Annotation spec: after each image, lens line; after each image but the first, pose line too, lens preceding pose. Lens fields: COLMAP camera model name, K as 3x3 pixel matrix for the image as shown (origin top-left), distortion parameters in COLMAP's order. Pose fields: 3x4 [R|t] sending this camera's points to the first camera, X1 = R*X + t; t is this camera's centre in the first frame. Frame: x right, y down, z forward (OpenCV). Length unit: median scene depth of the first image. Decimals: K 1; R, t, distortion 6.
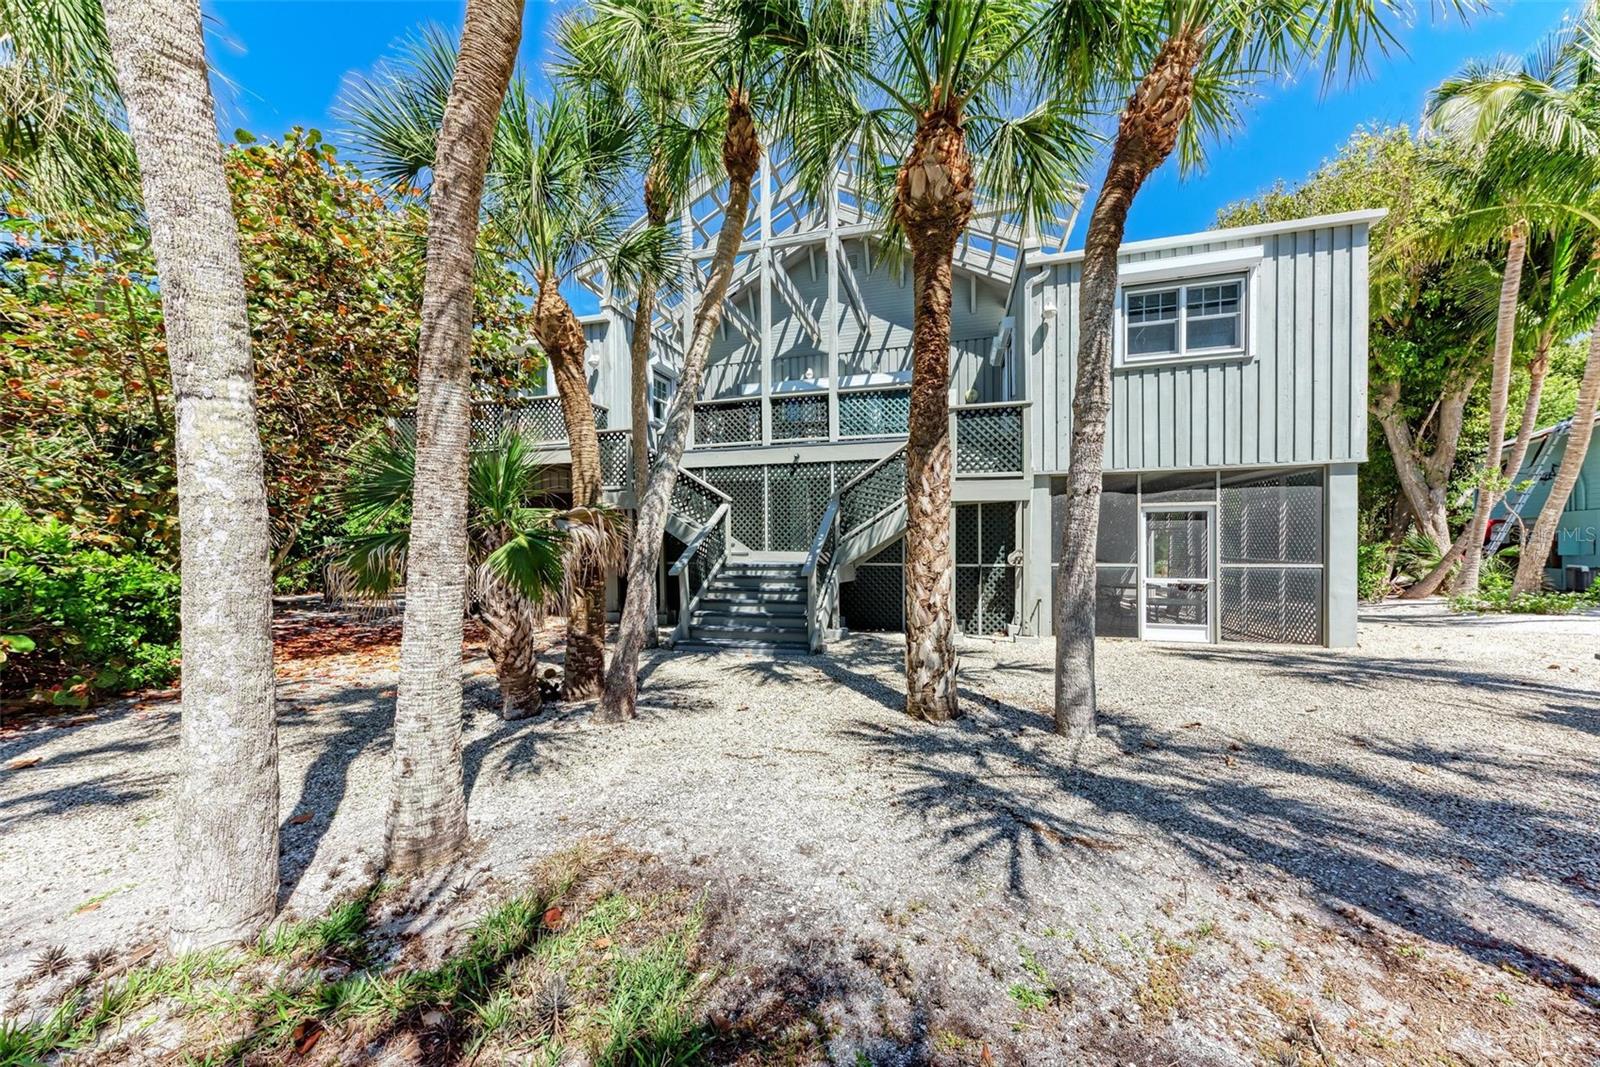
lens RADIAL K [[547.0, 0, 808.6], [0, 547.0, 542.8], [0, 0, 1]] dist [0.009239, -0.000309]
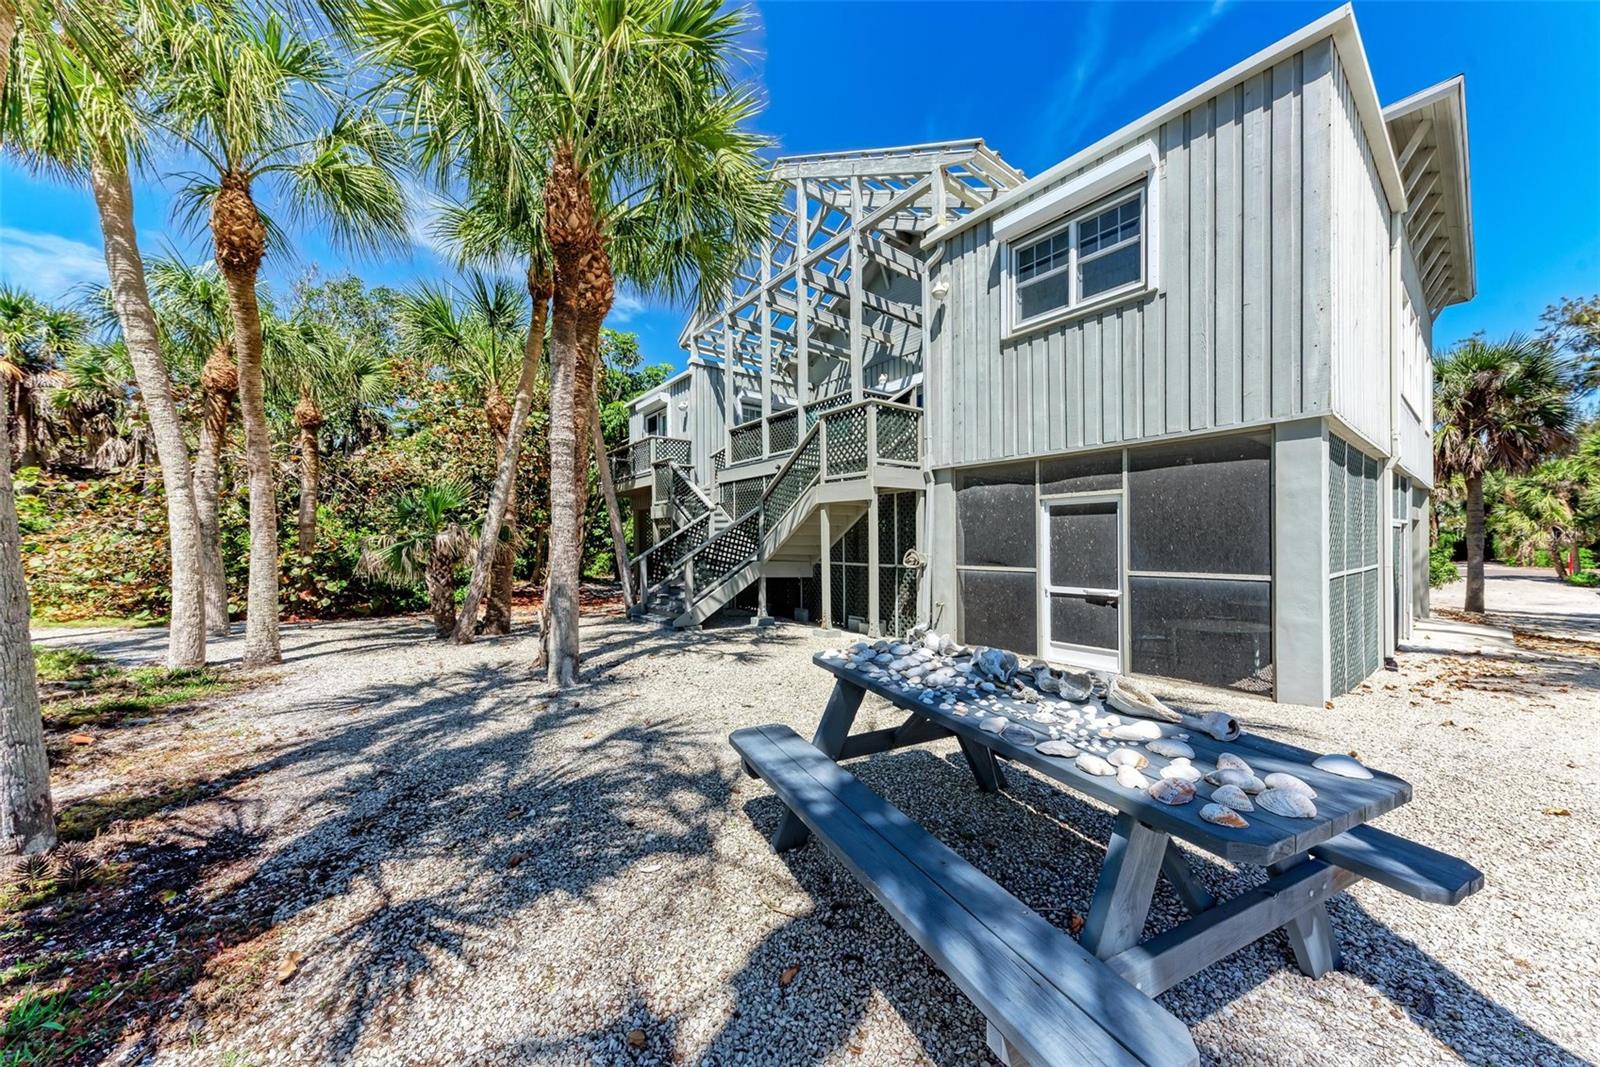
lens RADIAL K [[547.0, 0, 808.6], [0, 547.0, 542.8], [0, 0, 1]] dist [0.009239, -0.000309]
pose [[0.810136, 0.000808, -0.586242, 0.838547], [-0.000022, 0.999999, 0.001347, -0.000949], [0.586242, -0.001078, 0.810135, 0.128093]]
